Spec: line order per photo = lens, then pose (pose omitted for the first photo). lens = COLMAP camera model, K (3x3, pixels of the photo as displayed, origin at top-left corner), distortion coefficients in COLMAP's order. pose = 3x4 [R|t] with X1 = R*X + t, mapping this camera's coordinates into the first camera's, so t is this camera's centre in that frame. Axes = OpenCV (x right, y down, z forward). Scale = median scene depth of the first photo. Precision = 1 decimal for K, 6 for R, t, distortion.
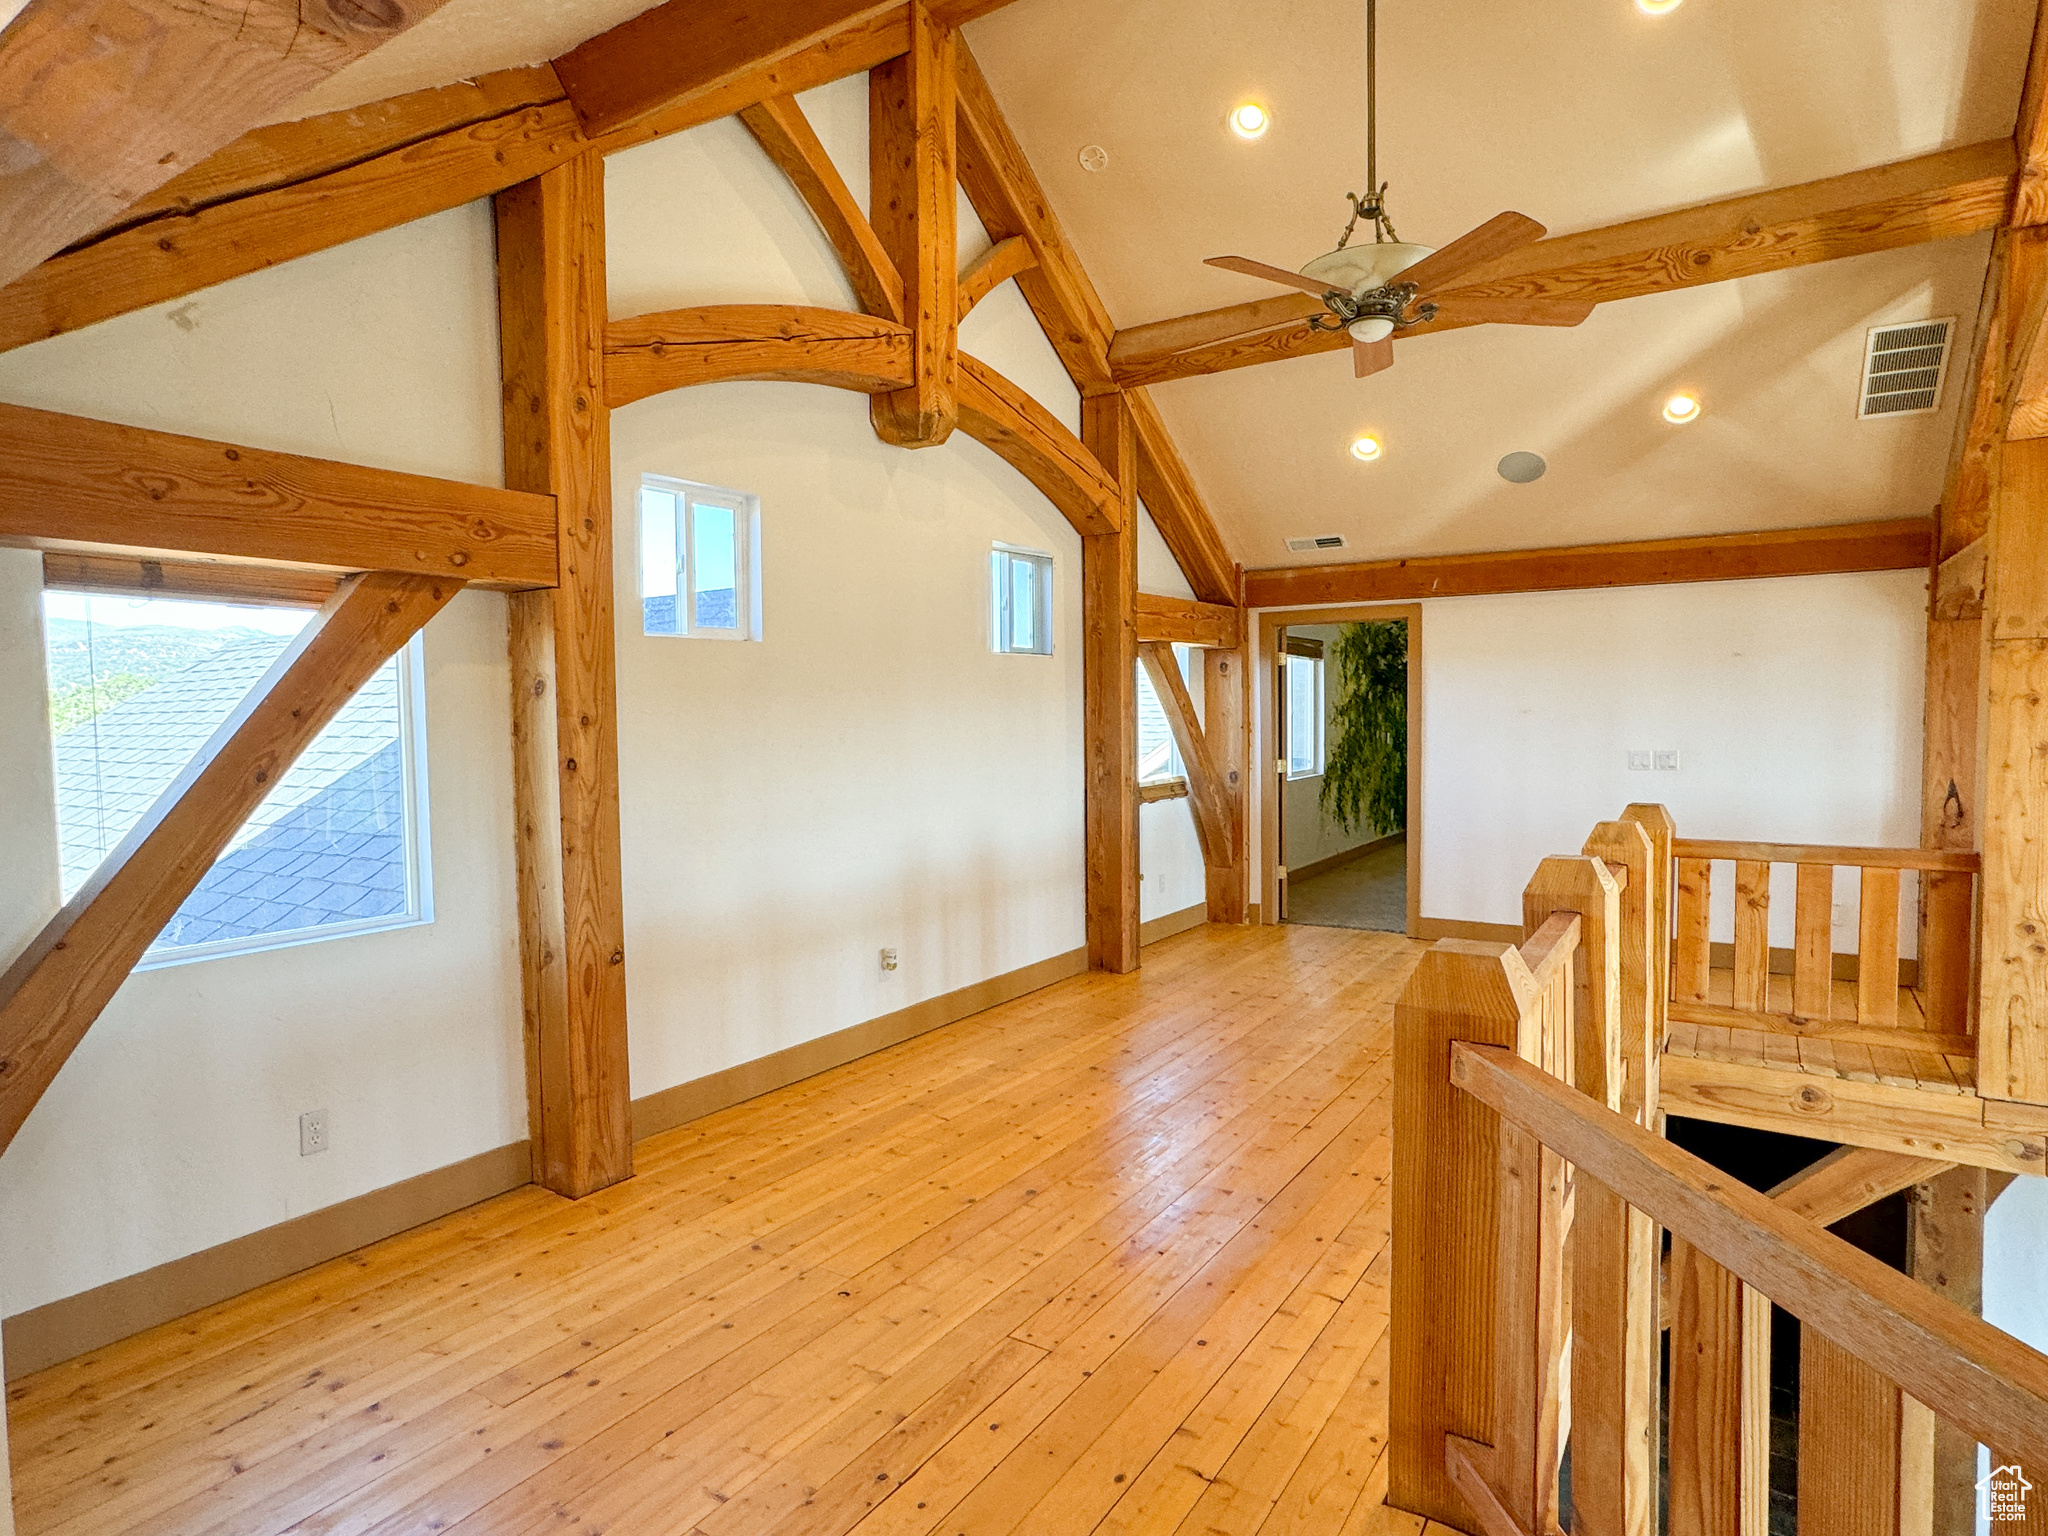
lens RADIAL K [[1157.0, 0, 1024.0], [0, 1157.0, 768.0], [0, 0, 1]] dist [-0.048026, 0.046134]
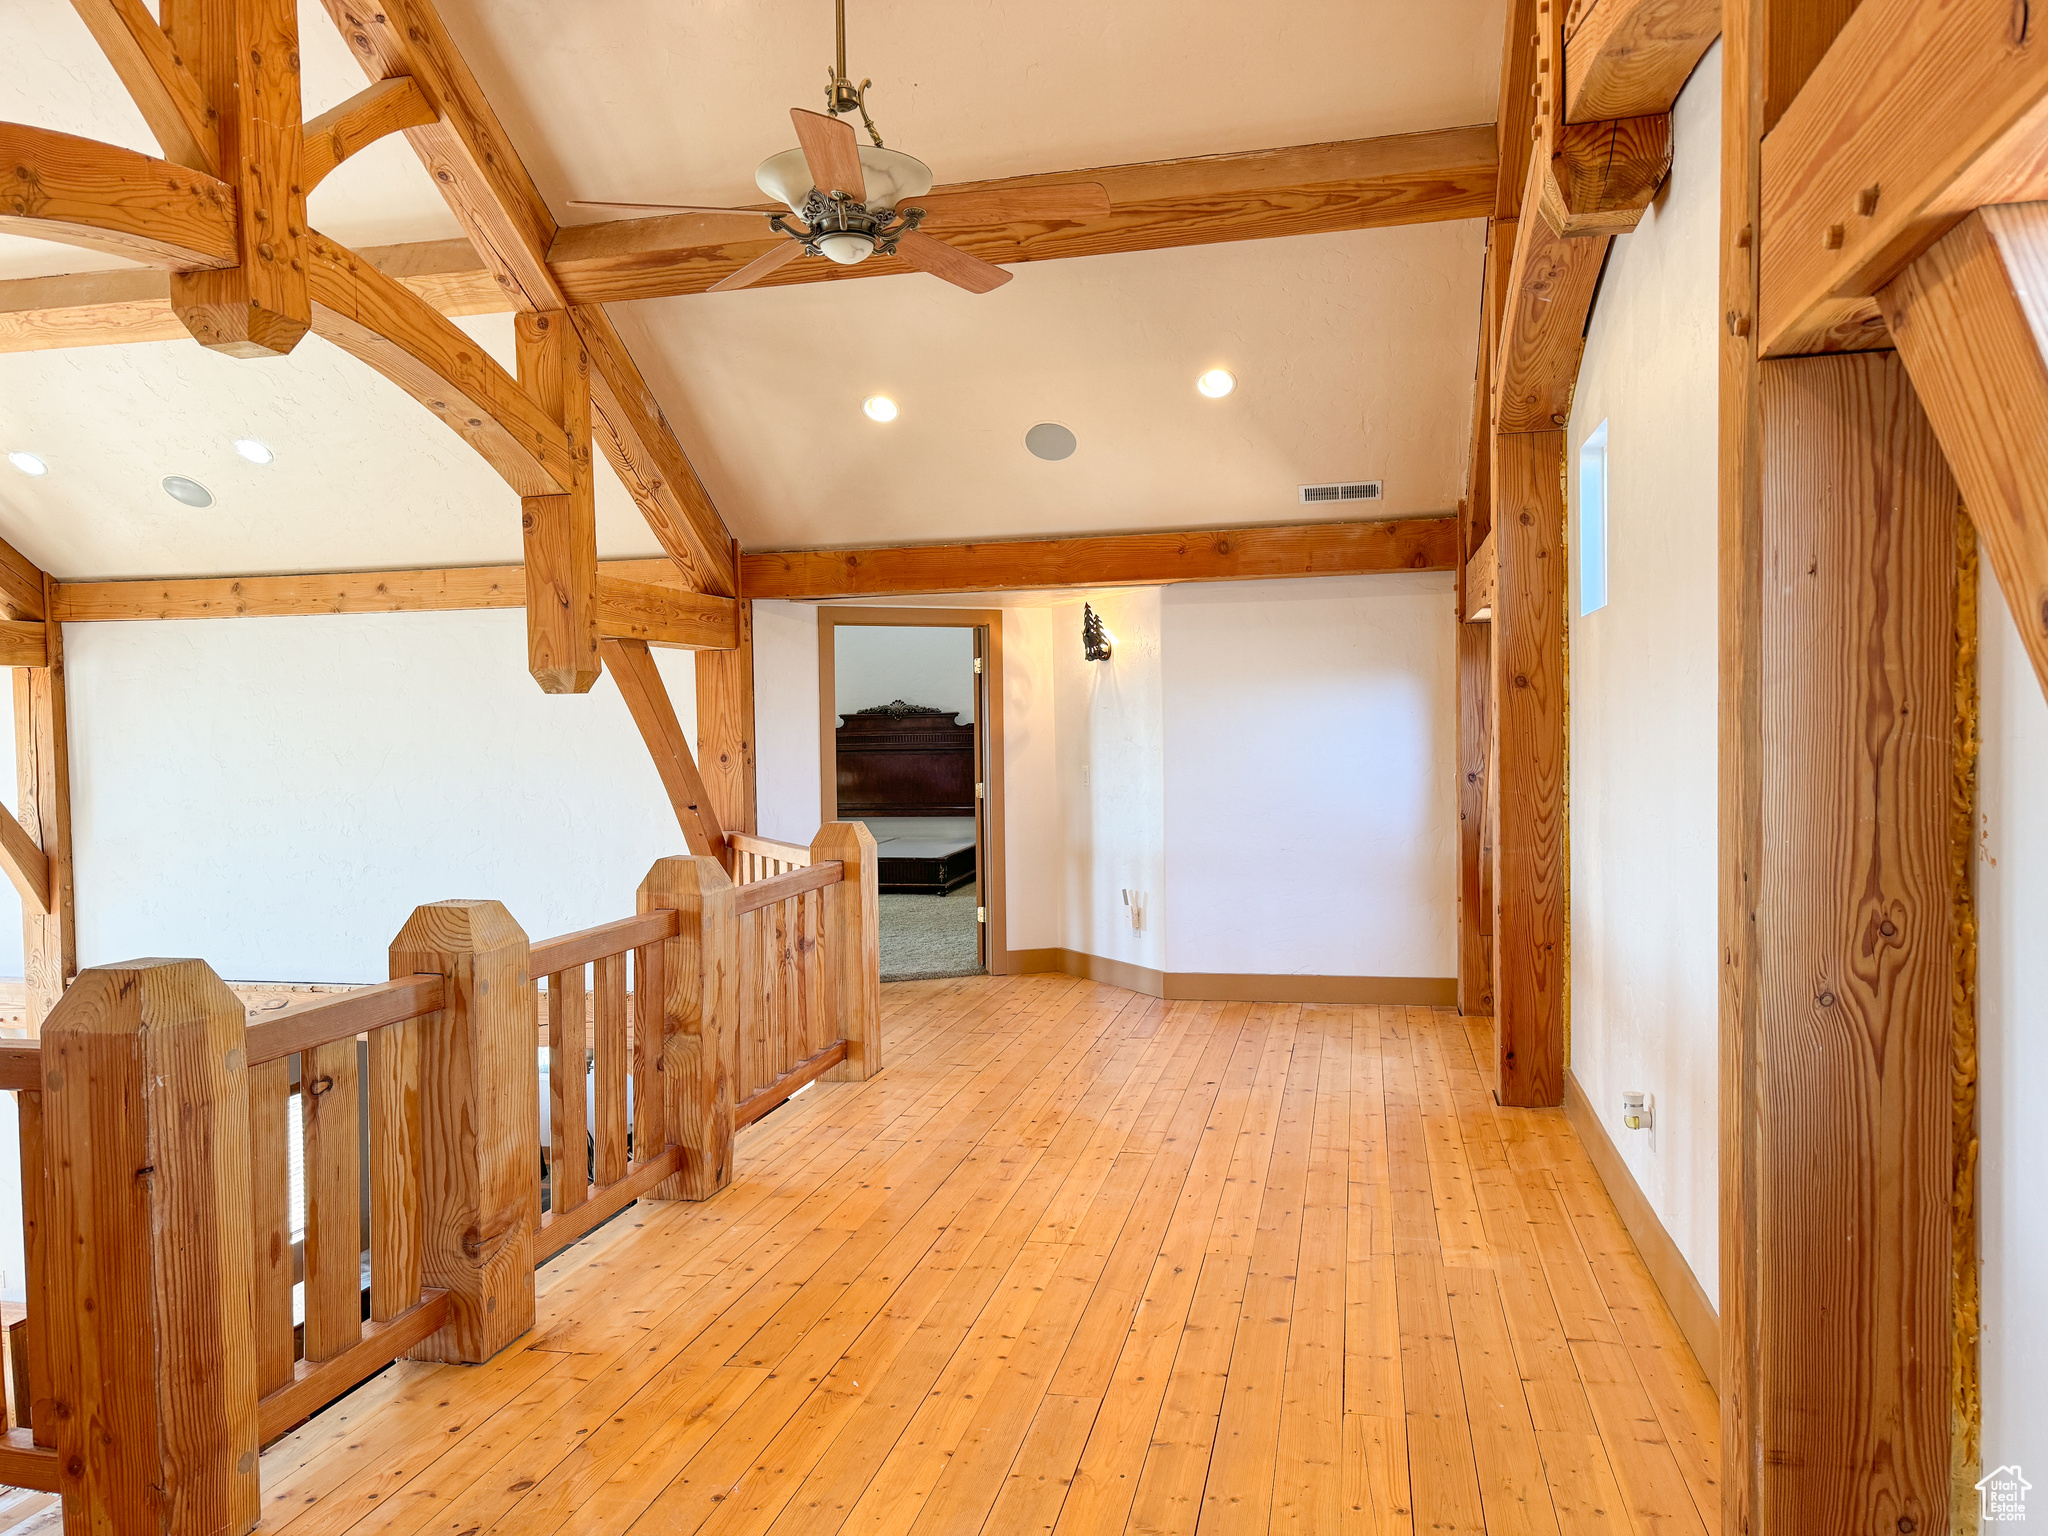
lens RADIAL K [[1448.1, 0, 1019.8], [0, 1448.1, 769.0], [0, 0, 1]] dist [-0.000495, -0.000541]
pose [[-0.938666, 0.037164, -0.342820, 0.340550], [0.010326, 0.996759, 0.079784, -0.056540], [0.344674, 0.071350, -0.936007, 1.245852]]
